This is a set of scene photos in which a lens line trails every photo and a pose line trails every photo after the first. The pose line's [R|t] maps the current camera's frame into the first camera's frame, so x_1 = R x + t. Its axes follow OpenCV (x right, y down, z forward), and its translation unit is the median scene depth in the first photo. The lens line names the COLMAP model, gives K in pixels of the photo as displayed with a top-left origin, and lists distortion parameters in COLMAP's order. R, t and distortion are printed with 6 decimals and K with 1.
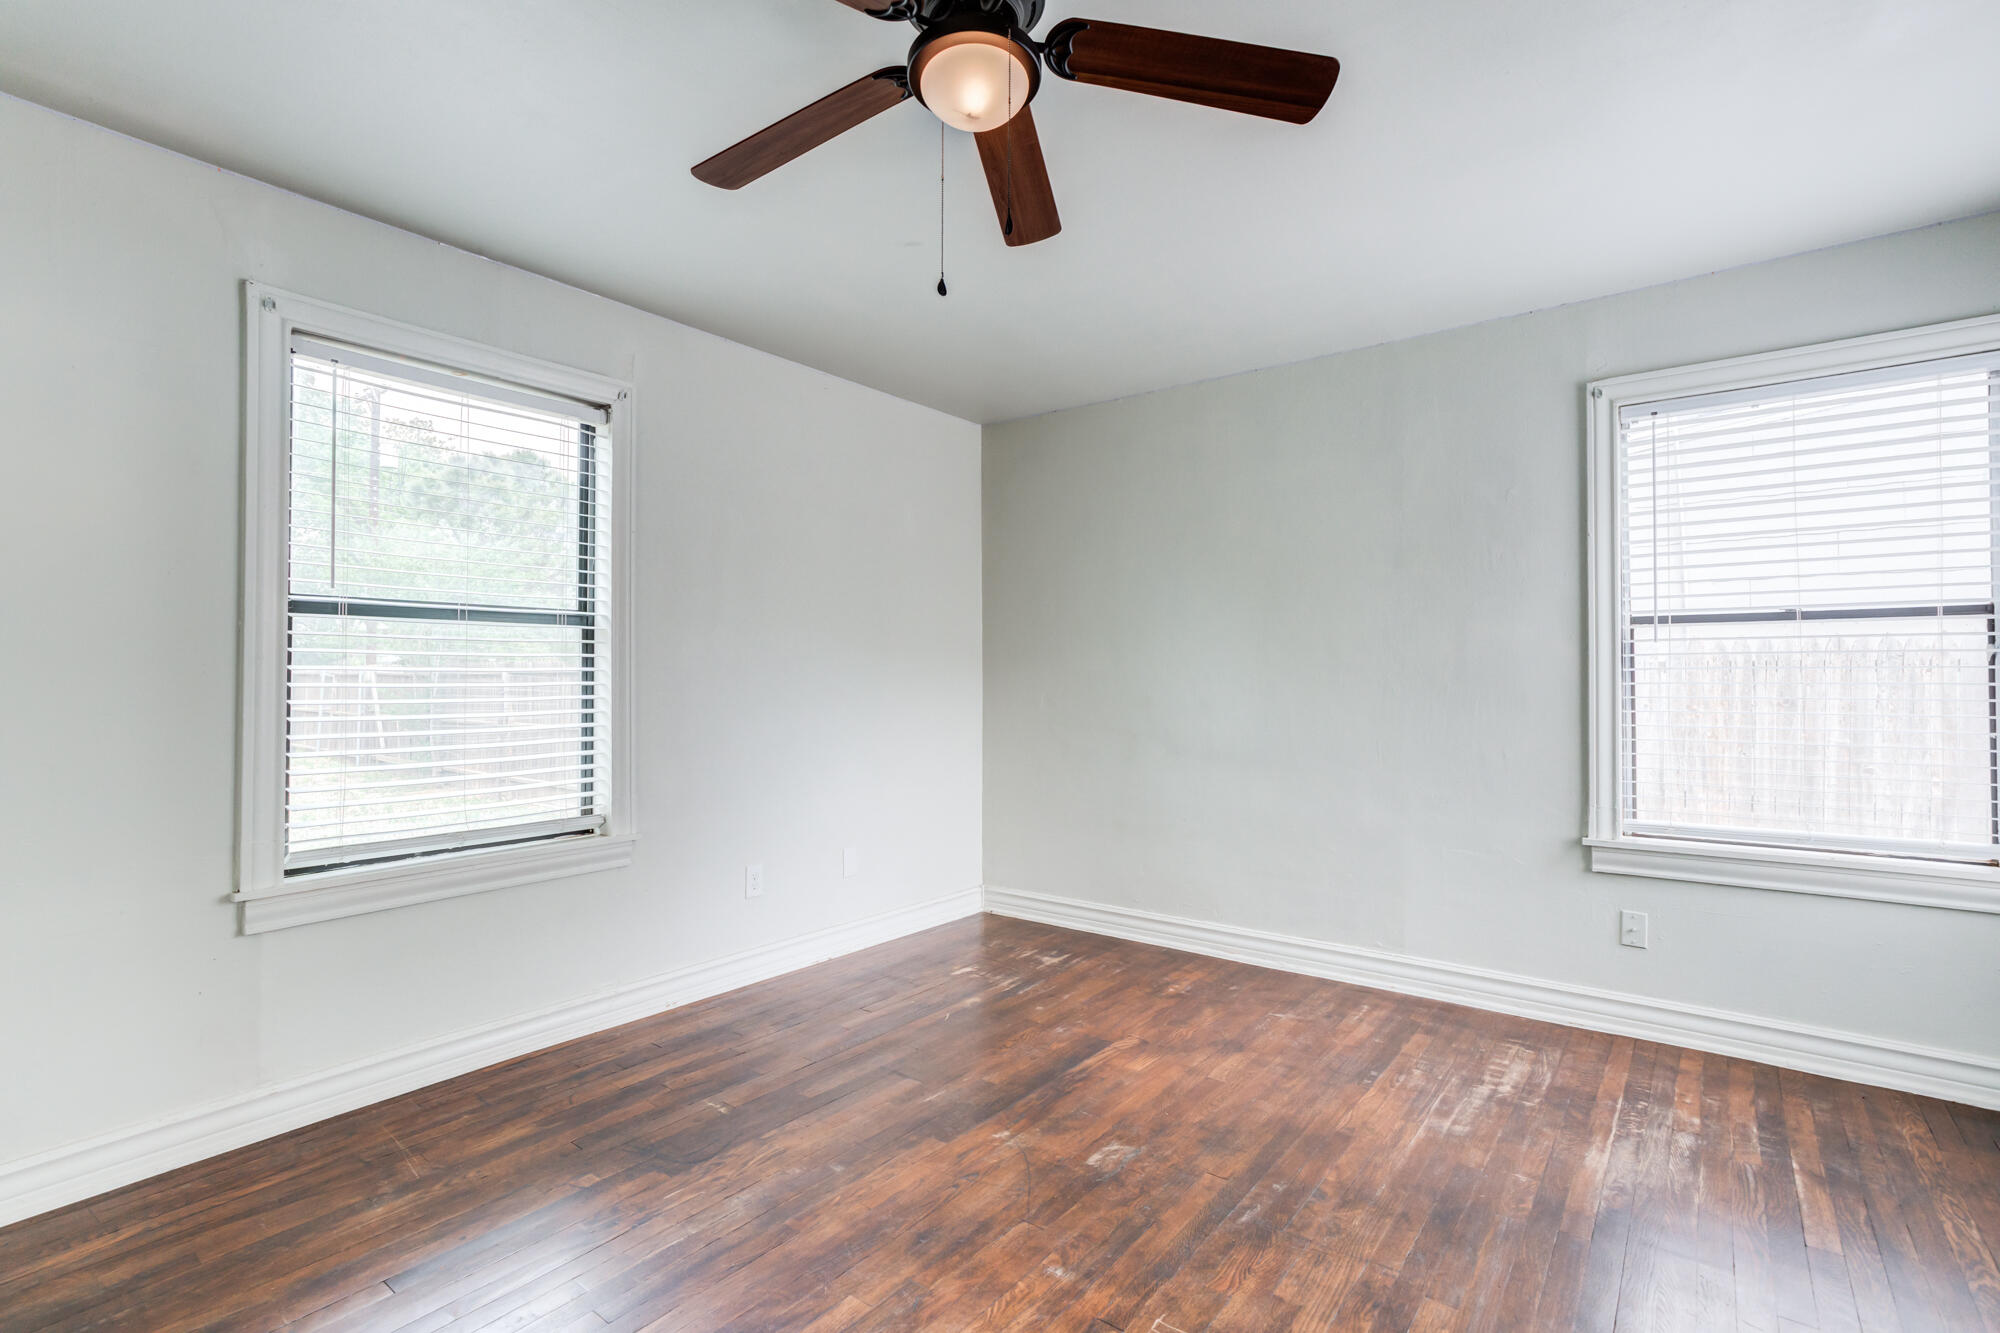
lens RADIAL K [[913.1, 0, 1004.5], [0, 913.1, 661.9], [0, 0, 1]] dist [-0.018673, 0.020992]
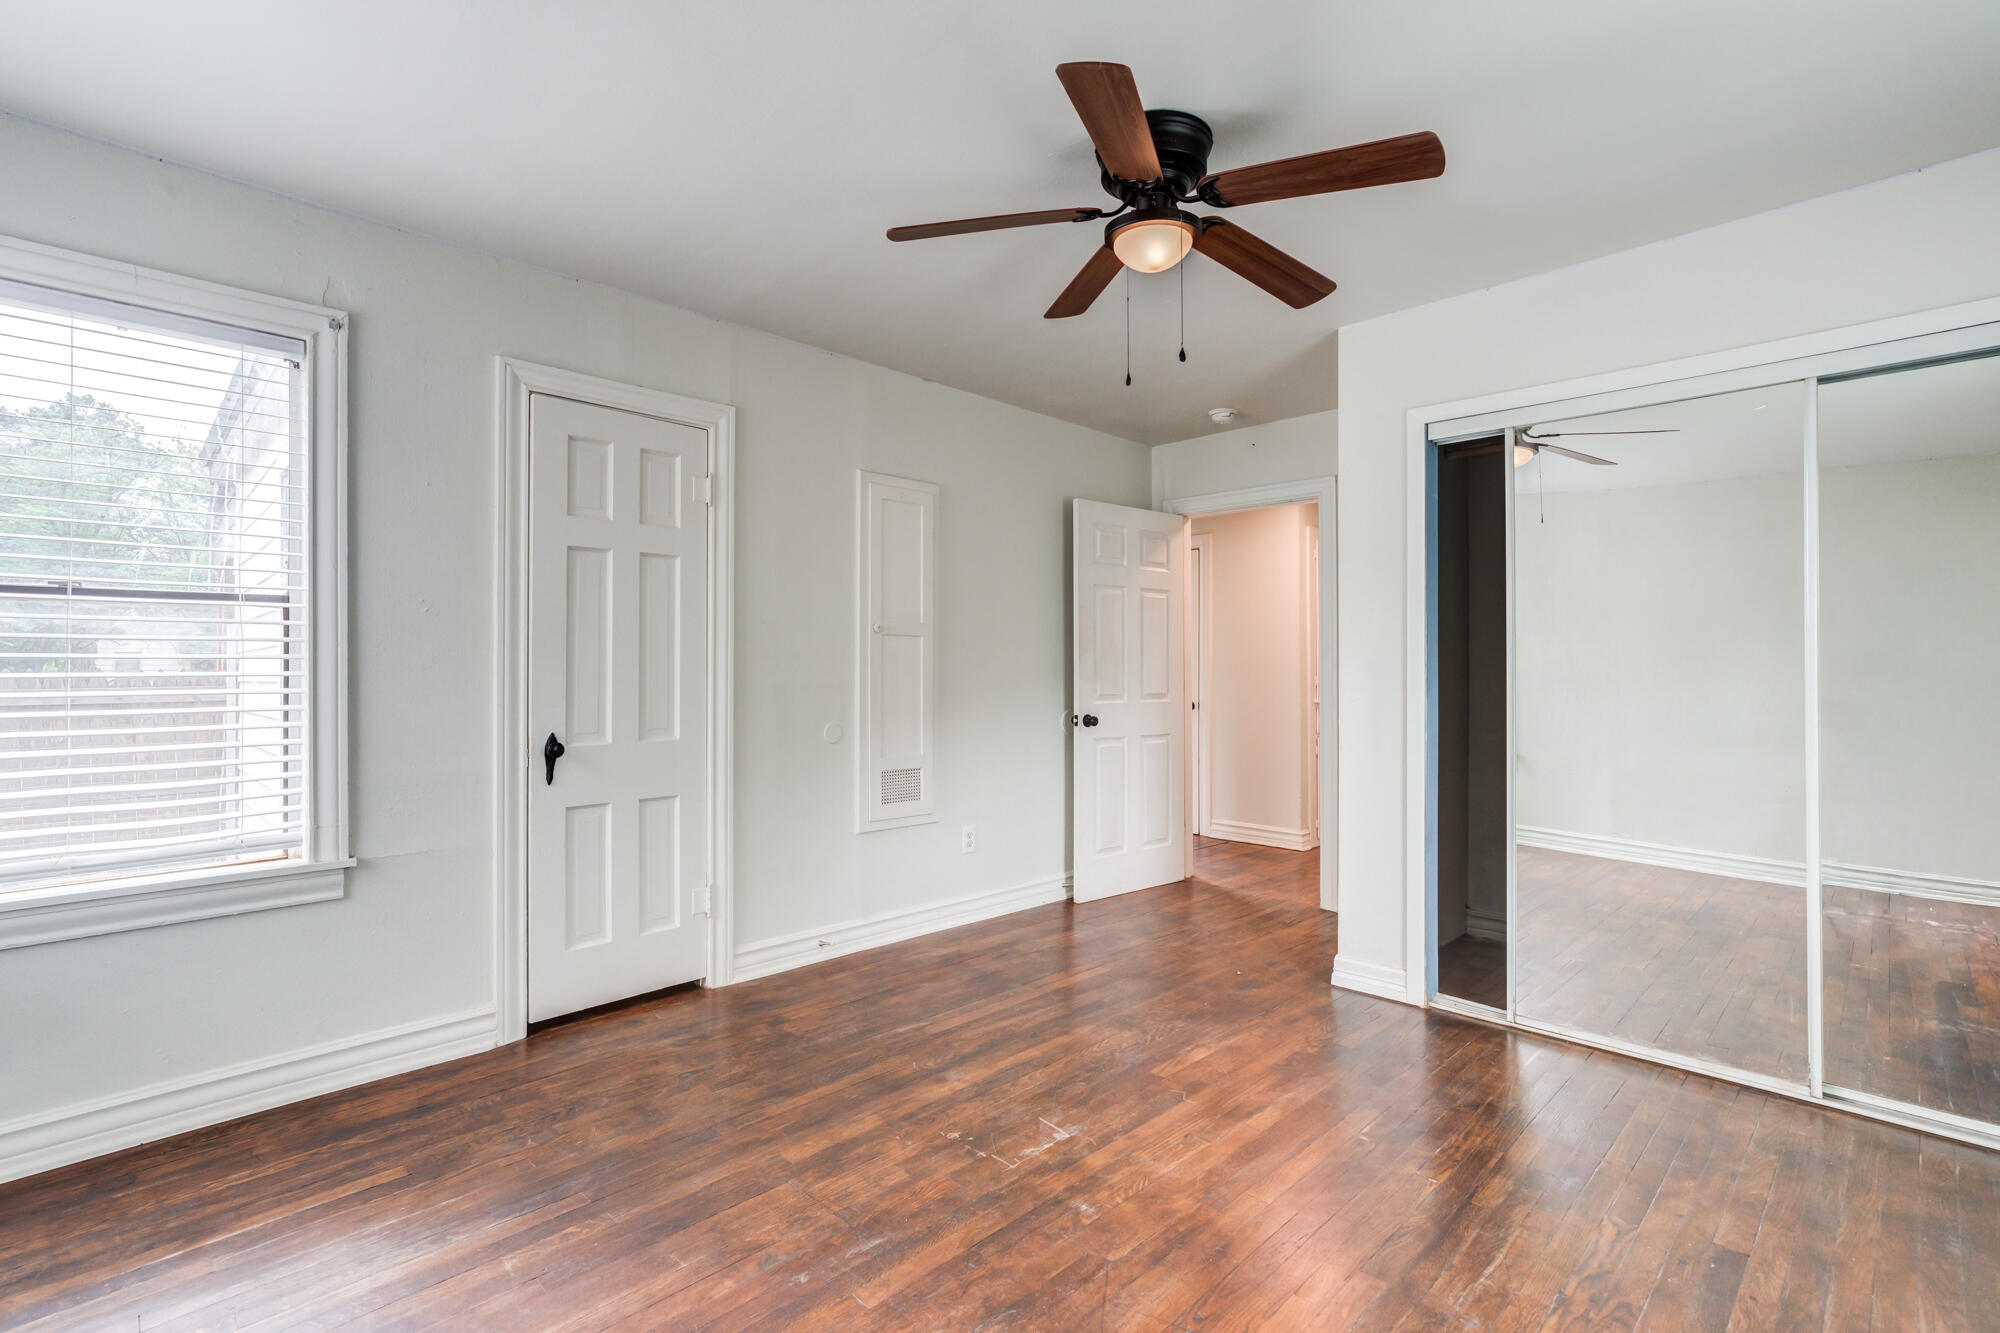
lens RADIAL K [[913.1, 0, 1004.5], [0, 913.1, 661.9], [0, 0, 1]] dist [-0.018673, 0.020992]
pose [[-0.990573, -0.010236, 0.136603, 0.011082], [-0.012293, 0.999823, -0.014220, 0.026424], [-0.136433, -0.015766, -0.990524, 2.019467]]
